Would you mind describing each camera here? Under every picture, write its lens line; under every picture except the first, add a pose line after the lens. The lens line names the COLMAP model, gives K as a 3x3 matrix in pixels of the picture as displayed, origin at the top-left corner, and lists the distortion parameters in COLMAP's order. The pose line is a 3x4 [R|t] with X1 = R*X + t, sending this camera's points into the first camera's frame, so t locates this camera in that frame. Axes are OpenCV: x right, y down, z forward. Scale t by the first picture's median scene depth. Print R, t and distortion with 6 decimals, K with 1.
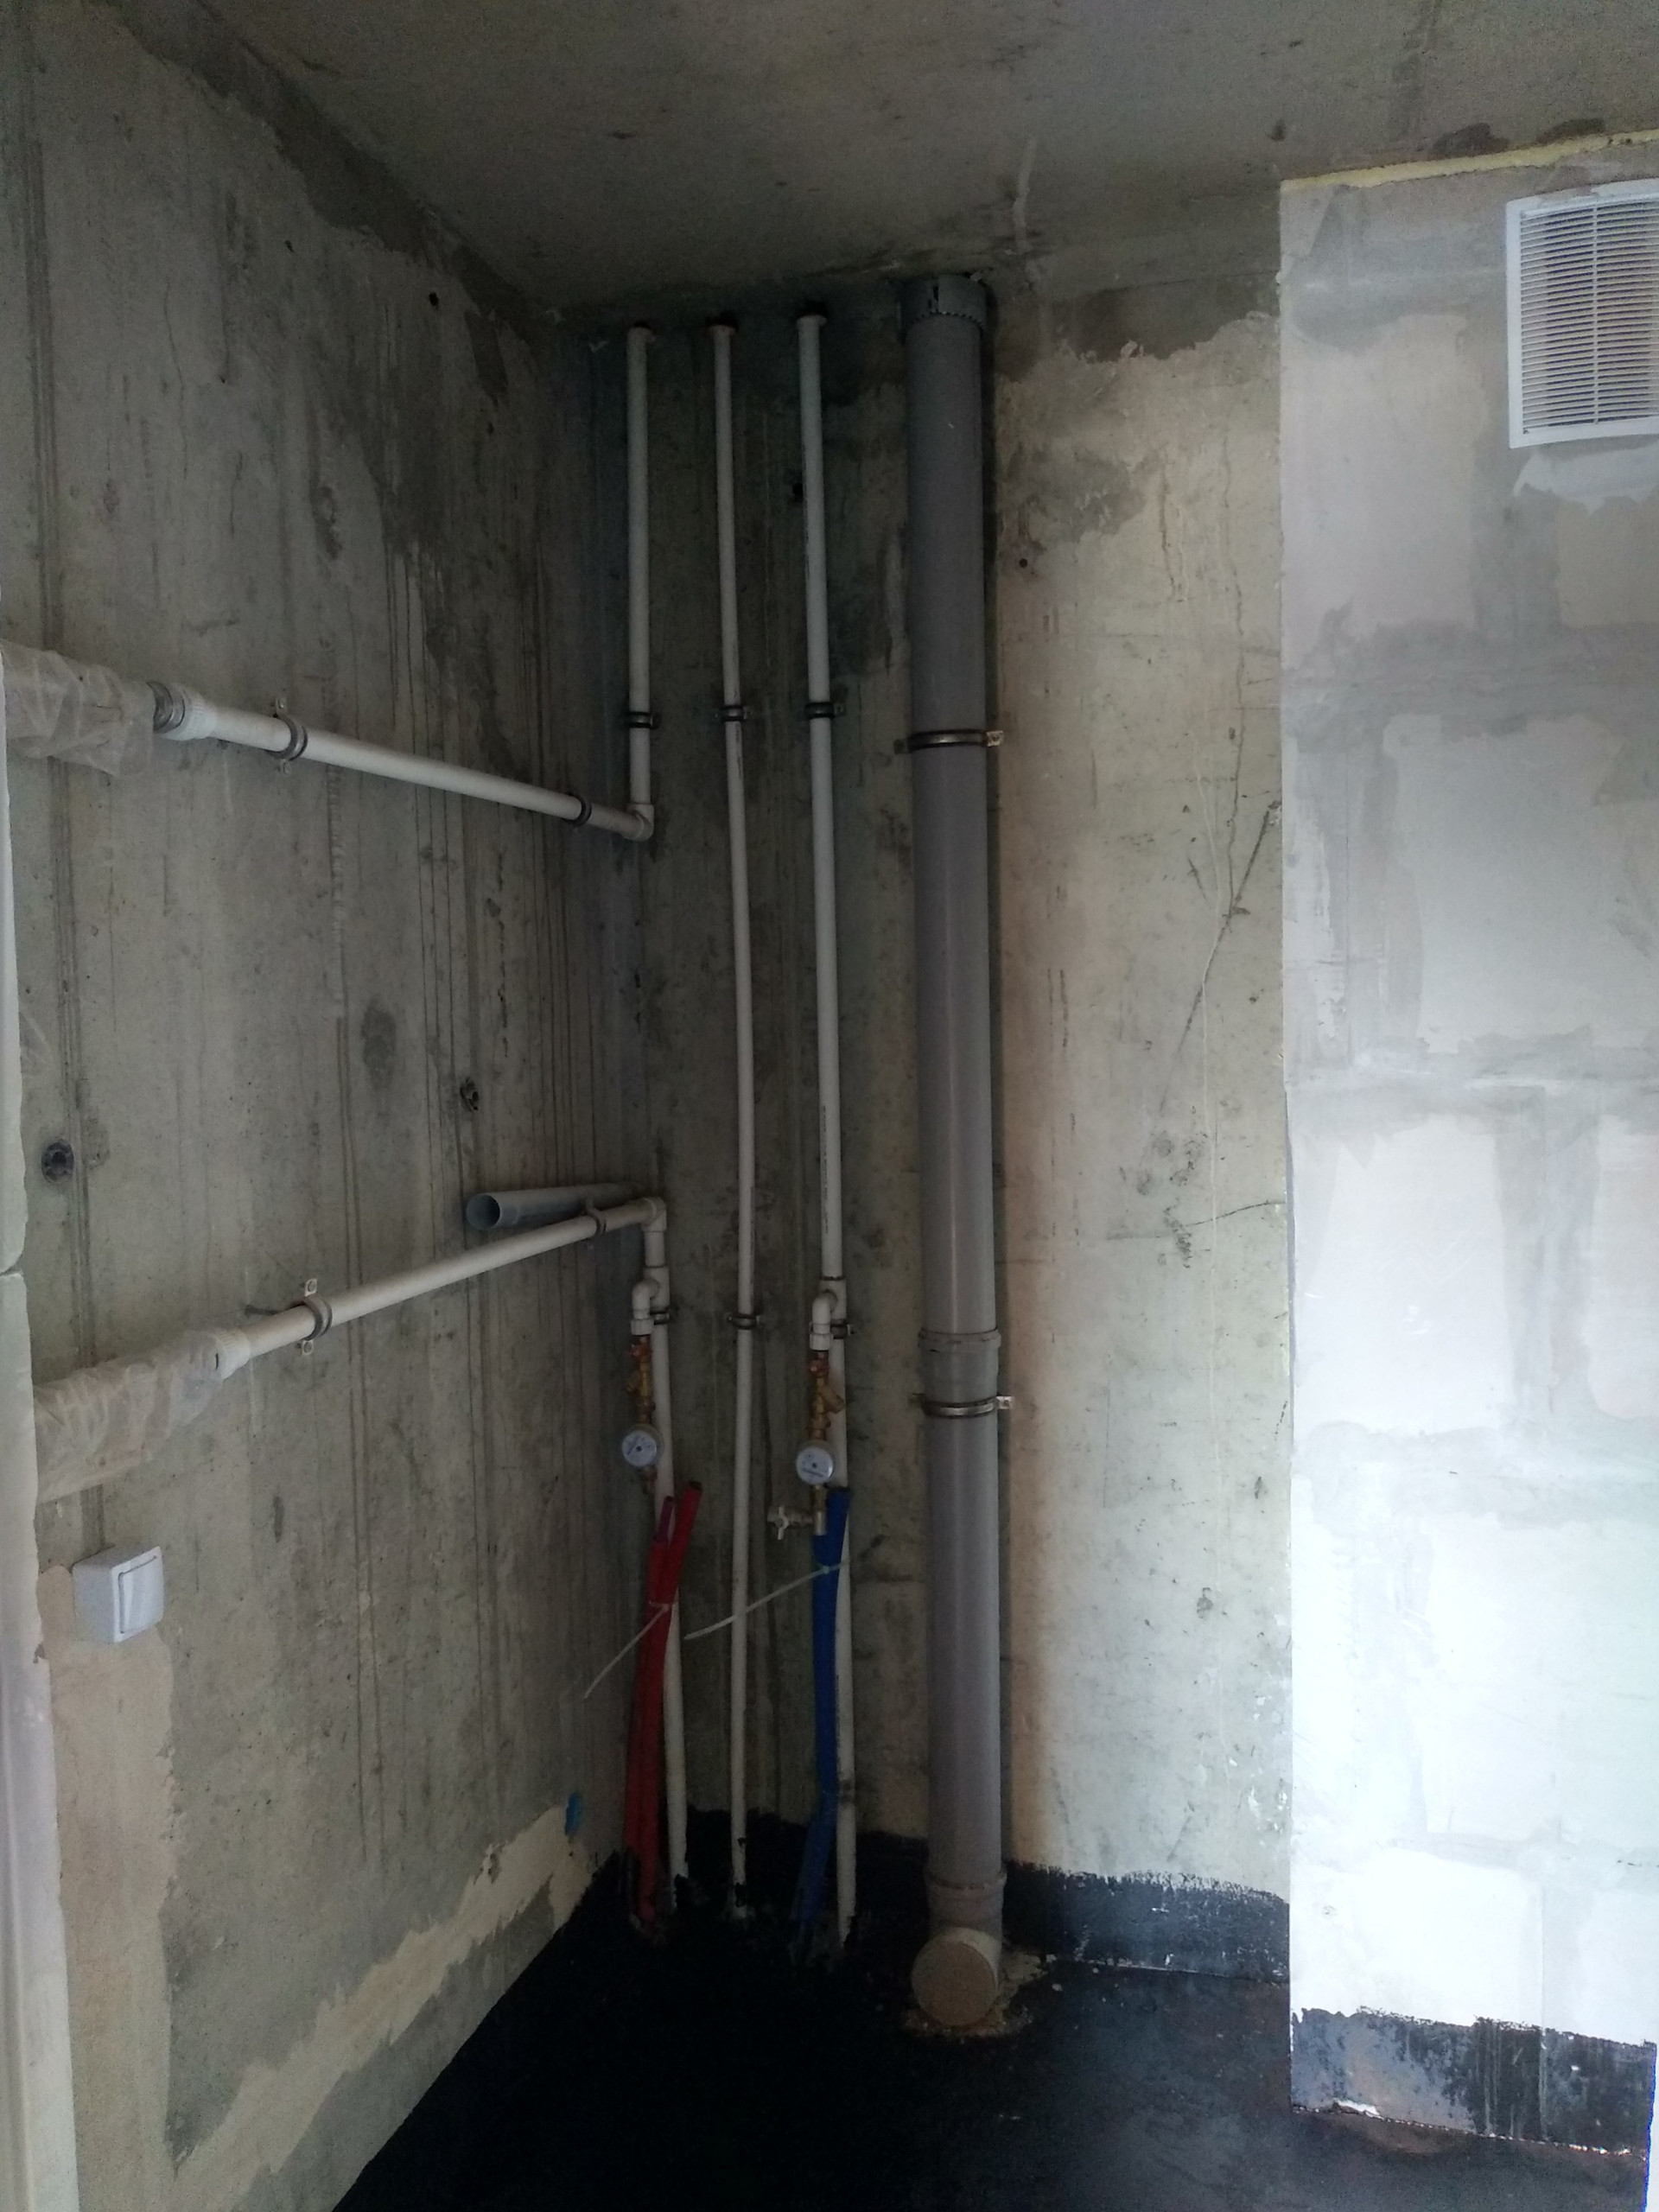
lens RADIAL K [[1687.1, 0, 827.3], [0, 1687.1, 1114.3], [0, 0, 1]] dist [-0.038994, -0.000261]
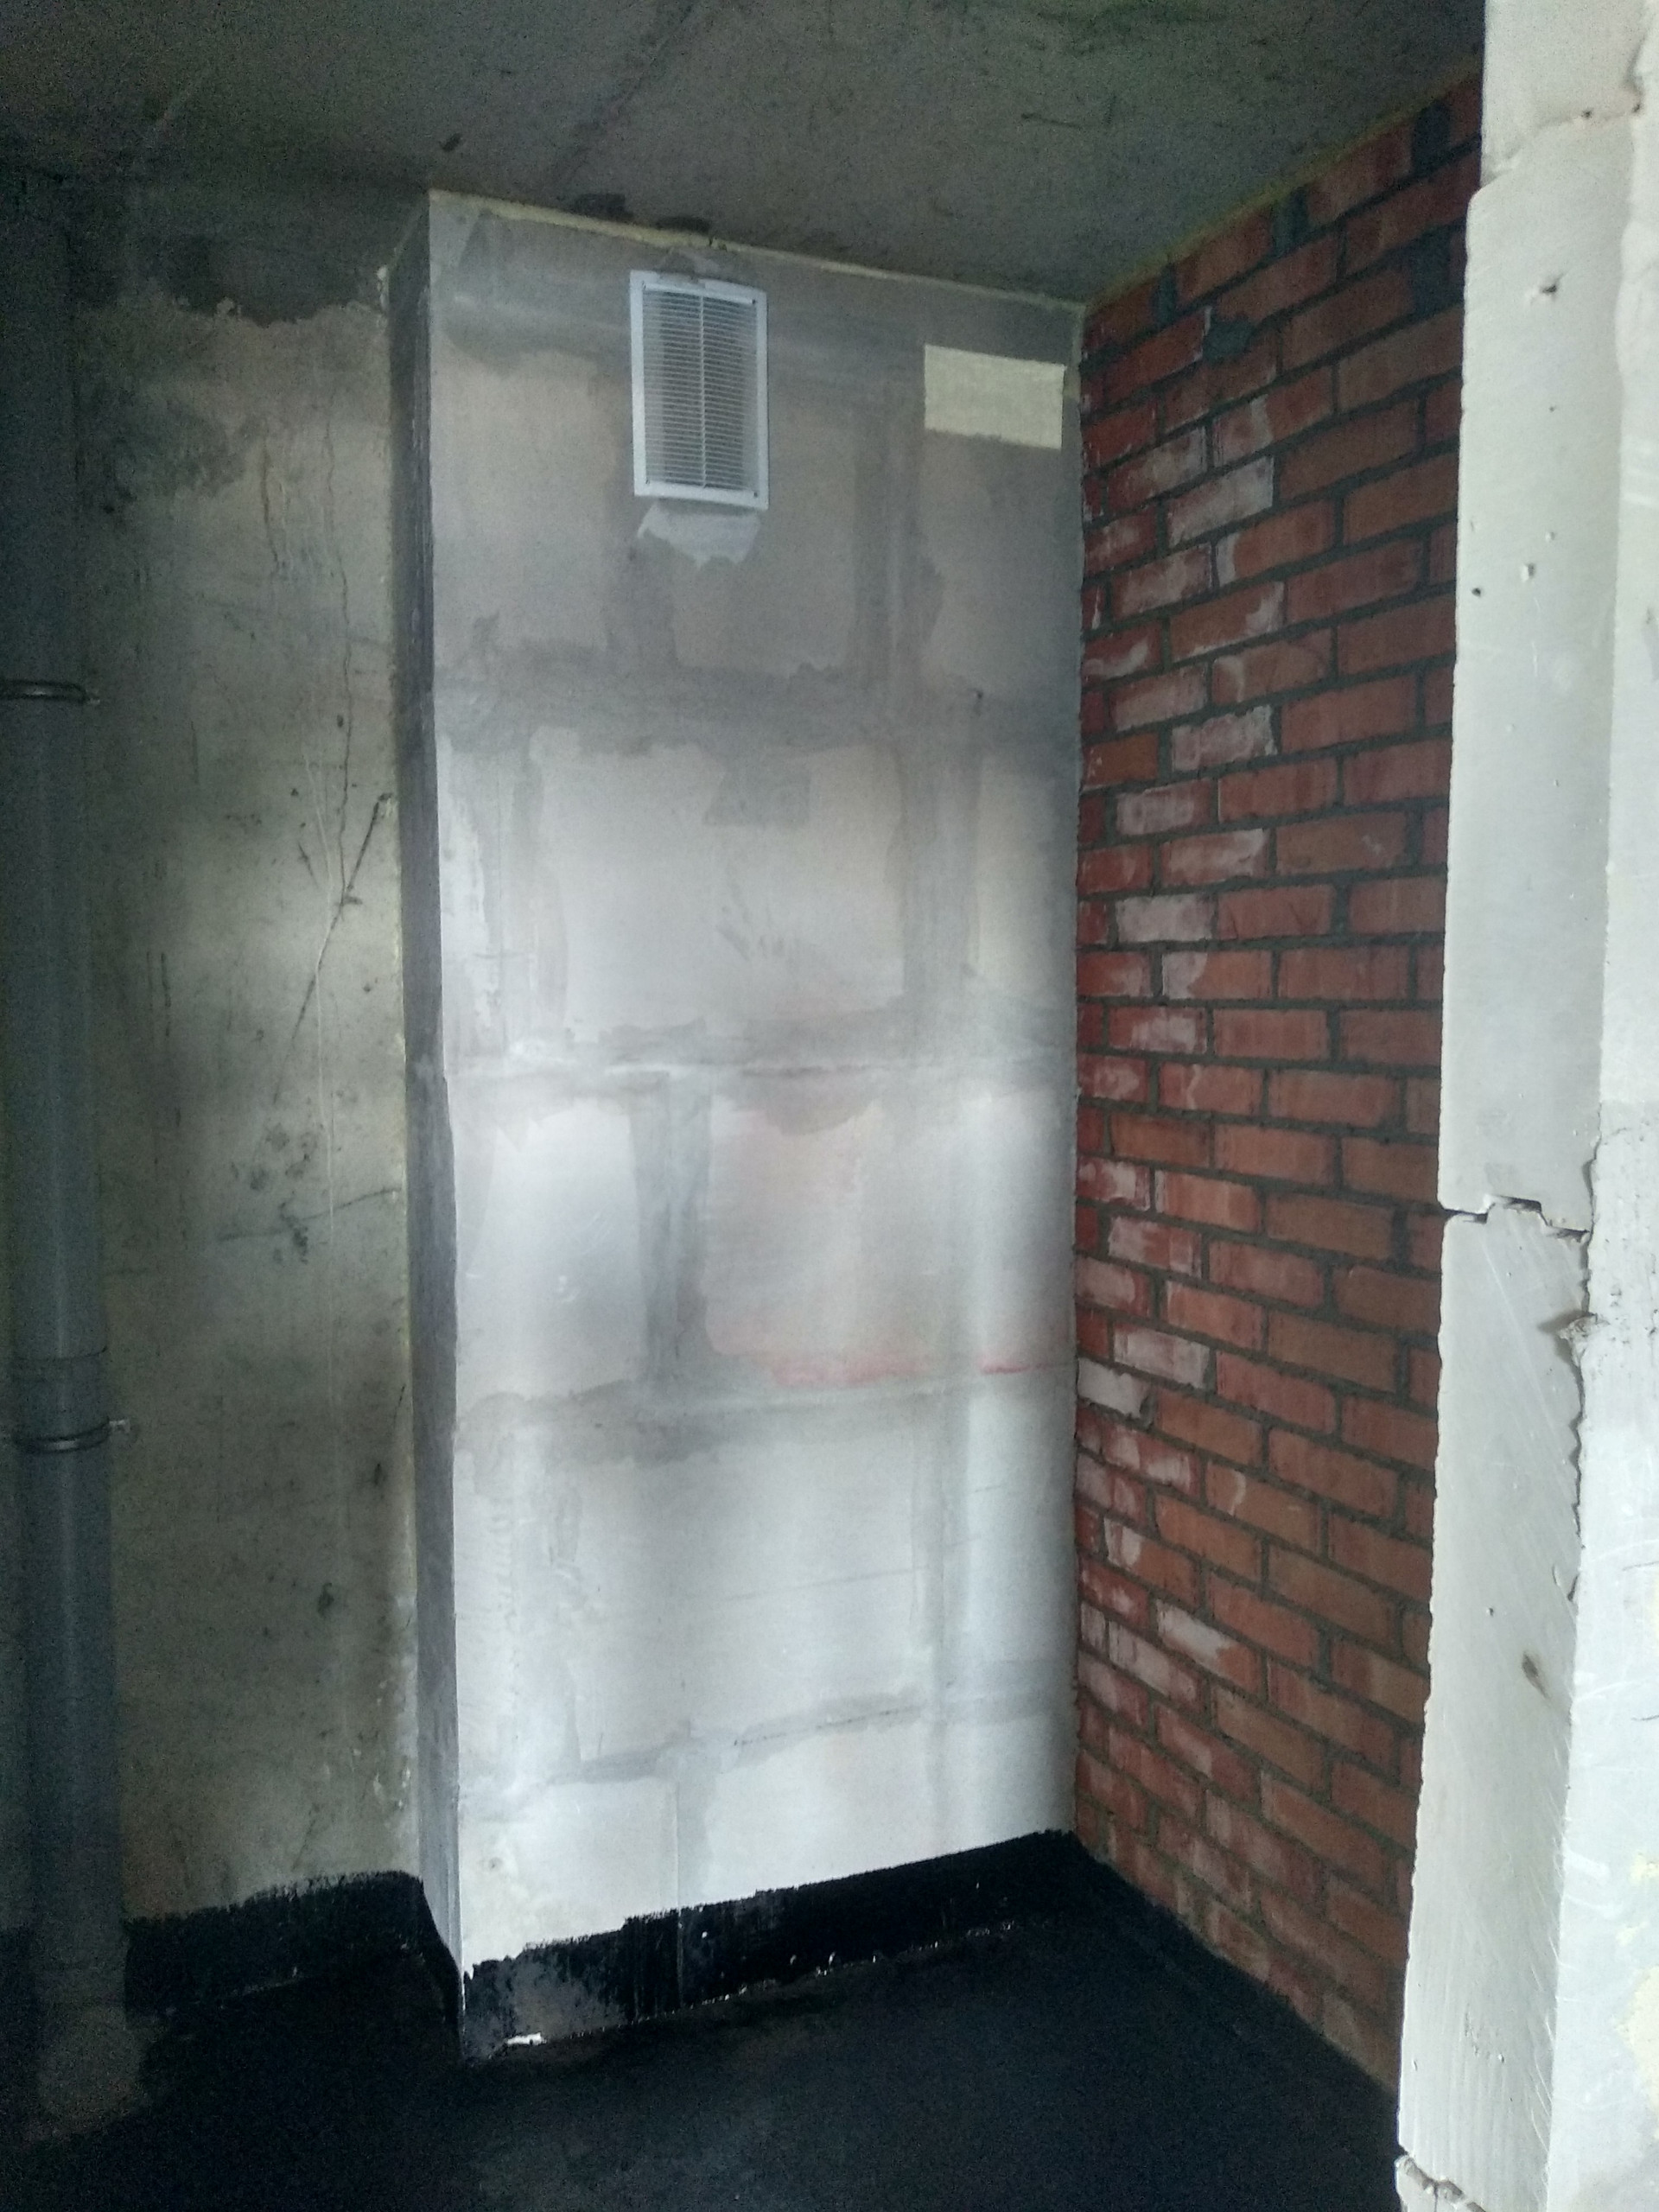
lens RADIAL K [[1657.6, 0, 829.5], [0, 1657.6, 1106.0], [0, 0, 1]] dist [0.001889, -0.082056]
pose [[0.765814, -0.026411, 0.642520, -0.192796], [0.024860, 0.999625, 0.011459, -0.003247], [-0.642582, 0.007198, 0.766183, 0.070742]]
